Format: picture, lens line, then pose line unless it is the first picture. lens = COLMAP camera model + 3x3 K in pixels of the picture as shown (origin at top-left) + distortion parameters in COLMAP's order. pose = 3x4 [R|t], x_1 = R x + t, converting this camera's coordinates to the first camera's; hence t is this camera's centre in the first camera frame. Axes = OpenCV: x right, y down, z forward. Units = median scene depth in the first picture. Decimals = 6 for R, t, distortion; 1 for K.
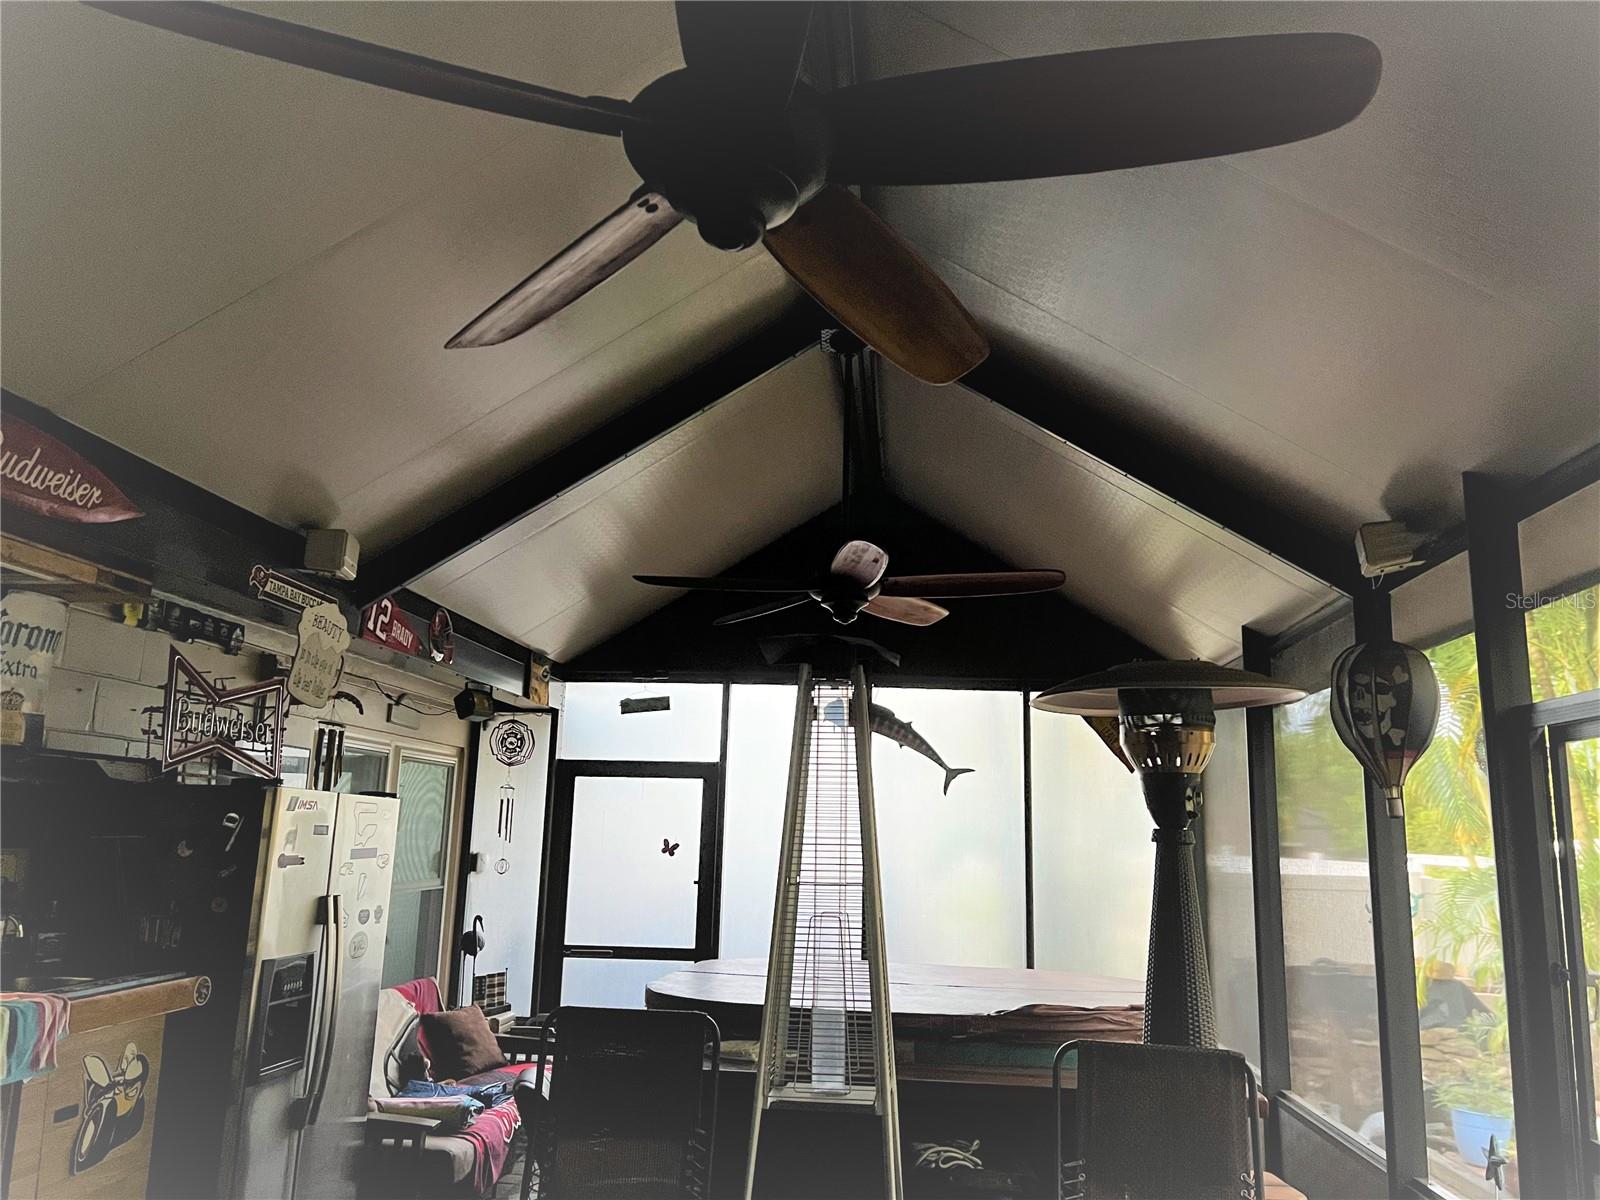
lens RADIAL K [[1199.2, 0, 797.0], [0, 1199.2, 610.0], [0, 0, 1]] dist [0.071435, -0.075209]
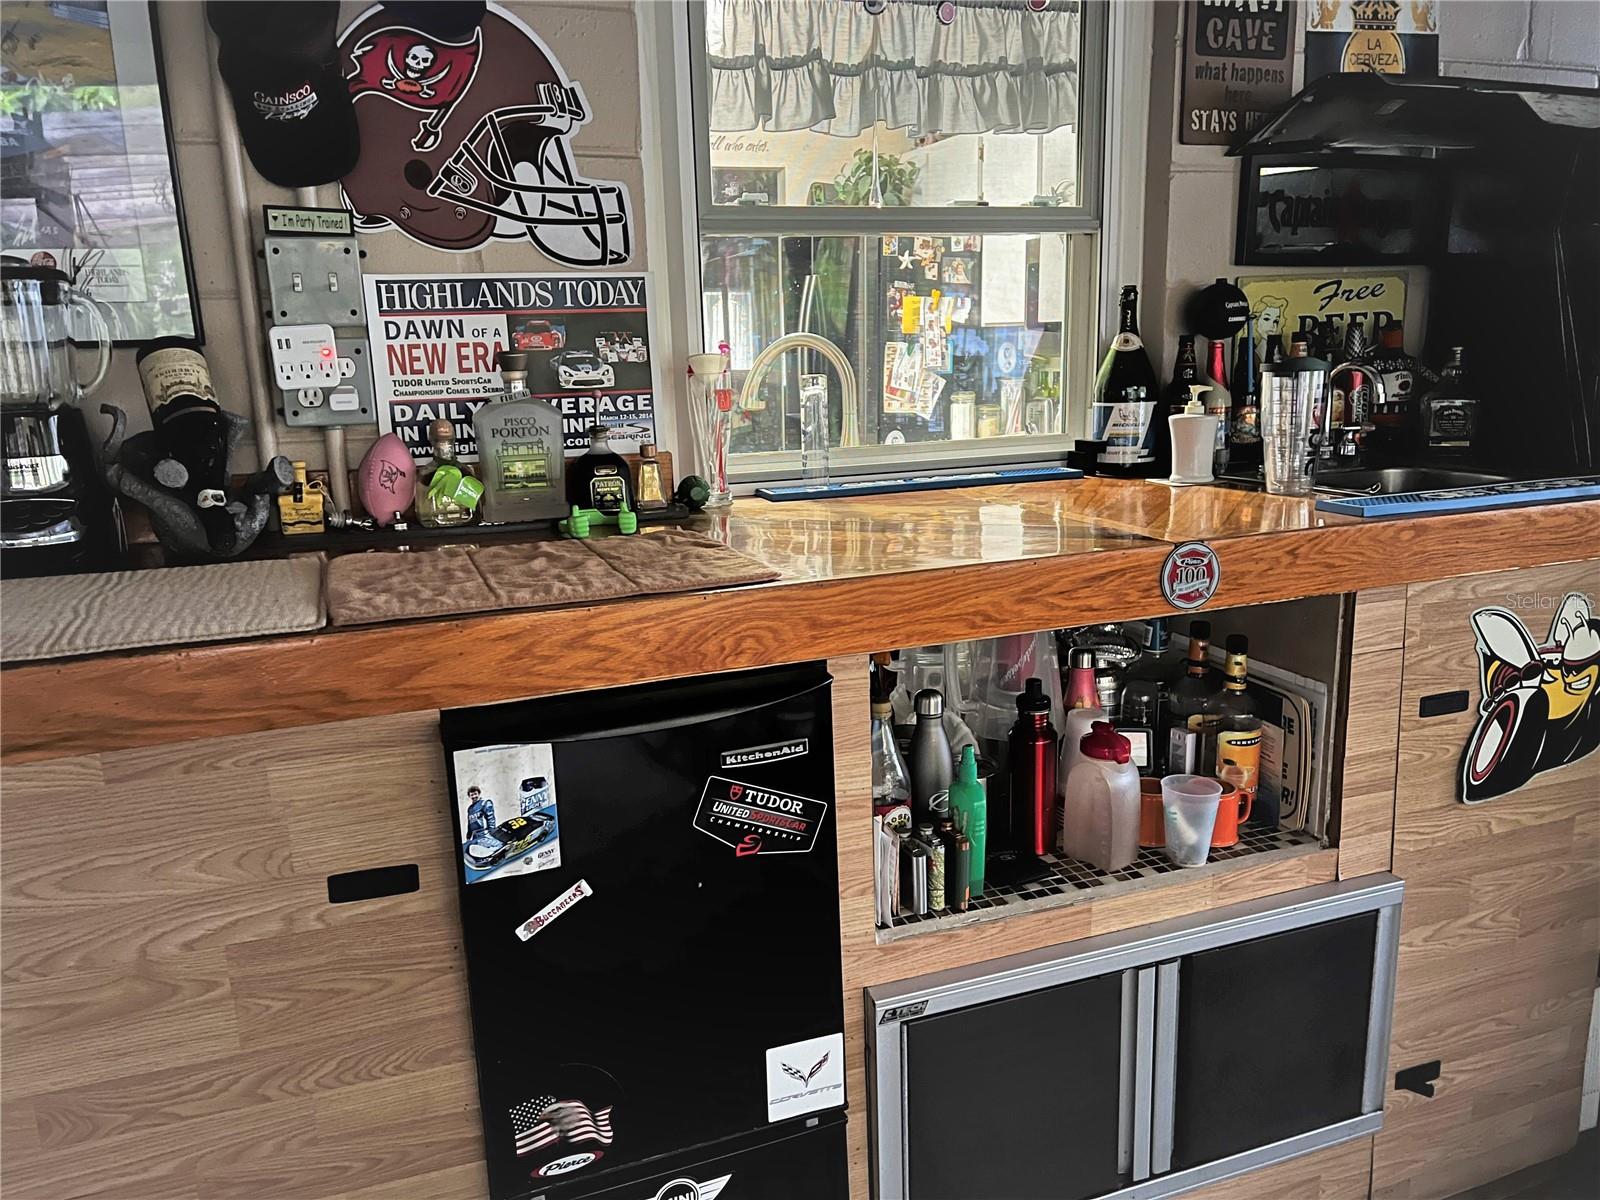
lens RADIAL K [[1199.2, 0, 797.0], [0, 1199.2, 610.0], [0, 0, 1]] dist [0.071435, -0.075209]
pose [[0.424547, 0.163274, -0.890562, -0.215470], [0.205618, 0.940519, 0.270455, 0.146761], [0.881749, -0.297936, 0.365723, 0.510428]]
